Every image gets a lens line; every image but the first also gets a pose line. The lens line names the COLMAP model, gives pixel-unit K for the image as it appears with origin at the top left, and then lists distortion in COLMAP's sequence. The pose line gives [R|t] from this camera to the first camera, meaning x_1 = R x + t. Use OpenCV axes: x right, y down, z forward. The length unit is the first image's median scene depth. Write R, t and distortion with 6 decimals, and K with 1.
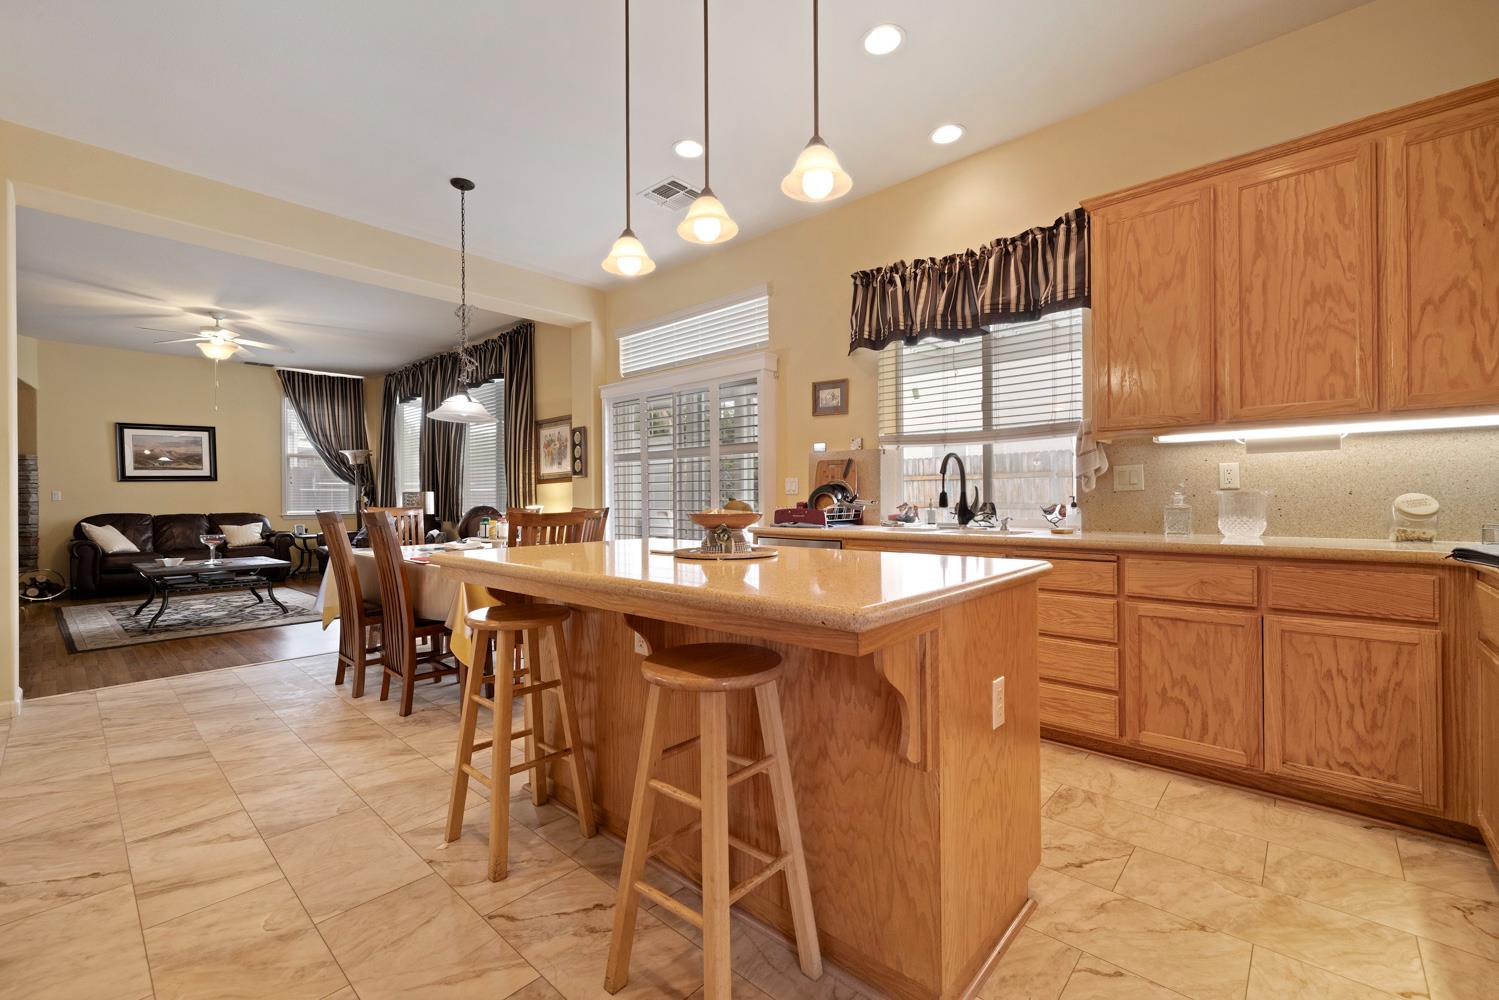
lens RADIAL K [[626.7, 0, 747.1], [0, 626.7, 502.2], [0, 0, 1]] dist [0.001299, 0.000102]
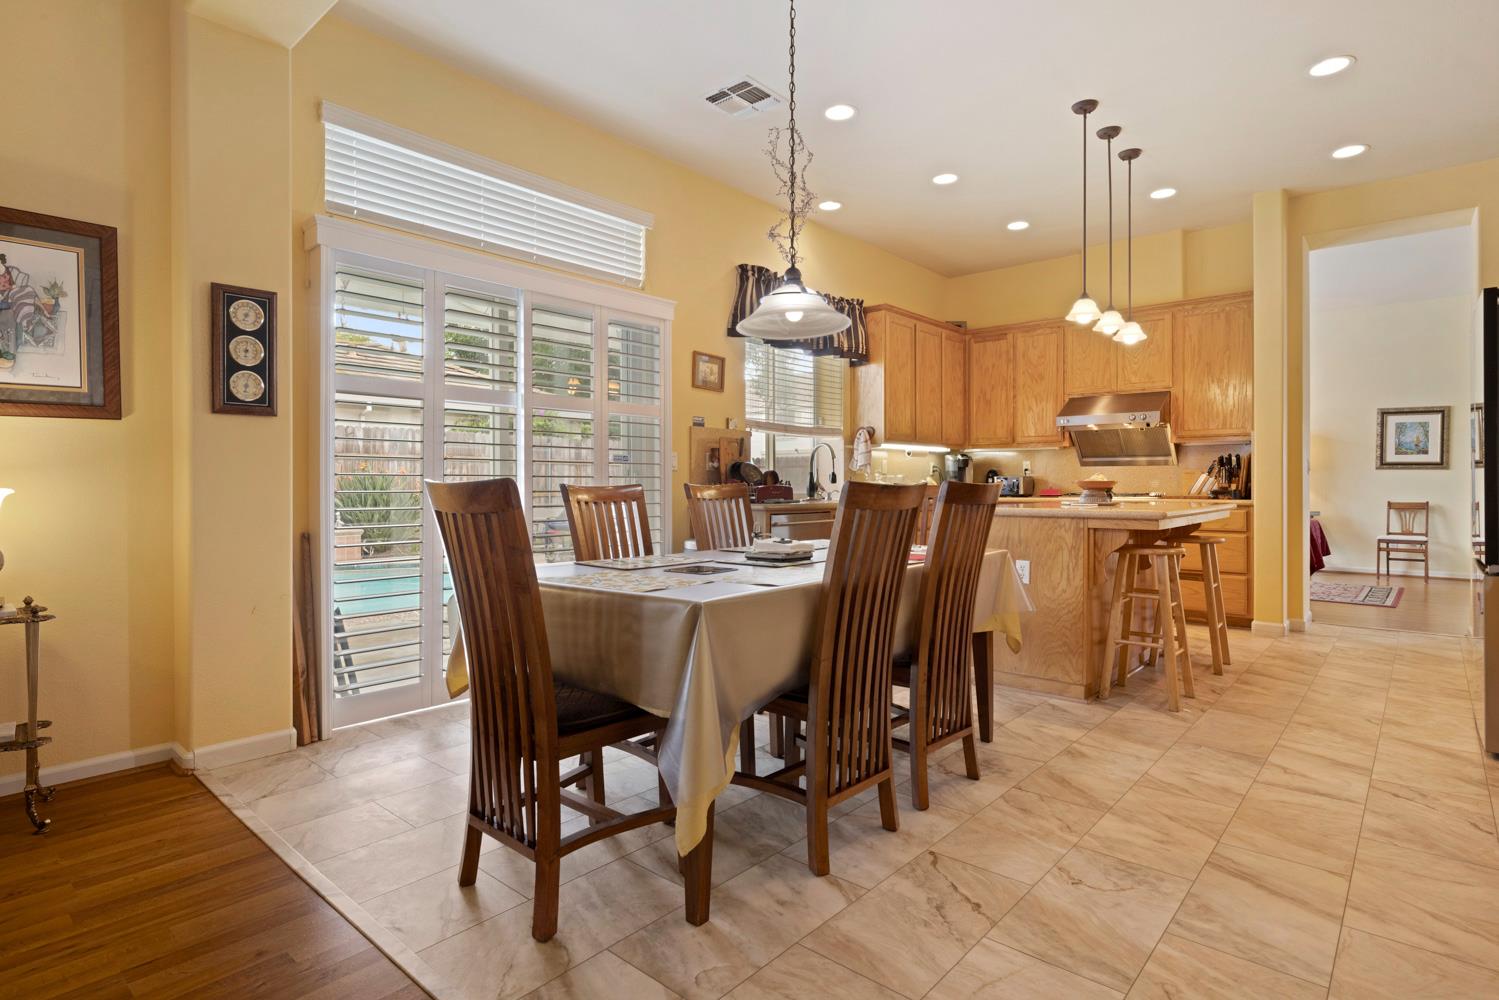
lens RADIAL K [[775.3, 0, 752.4], [0, 775.3, 489.6], [0, 0, 1]] dist [0.001904, 0.000706]
pose [[-0.021574, 0.002298, 0.999765, -1.653613], [0.011264, 0.999934, -0.002056, 0.027462], [-0.999704, 0.011217, -0.021599, 1.496649]]
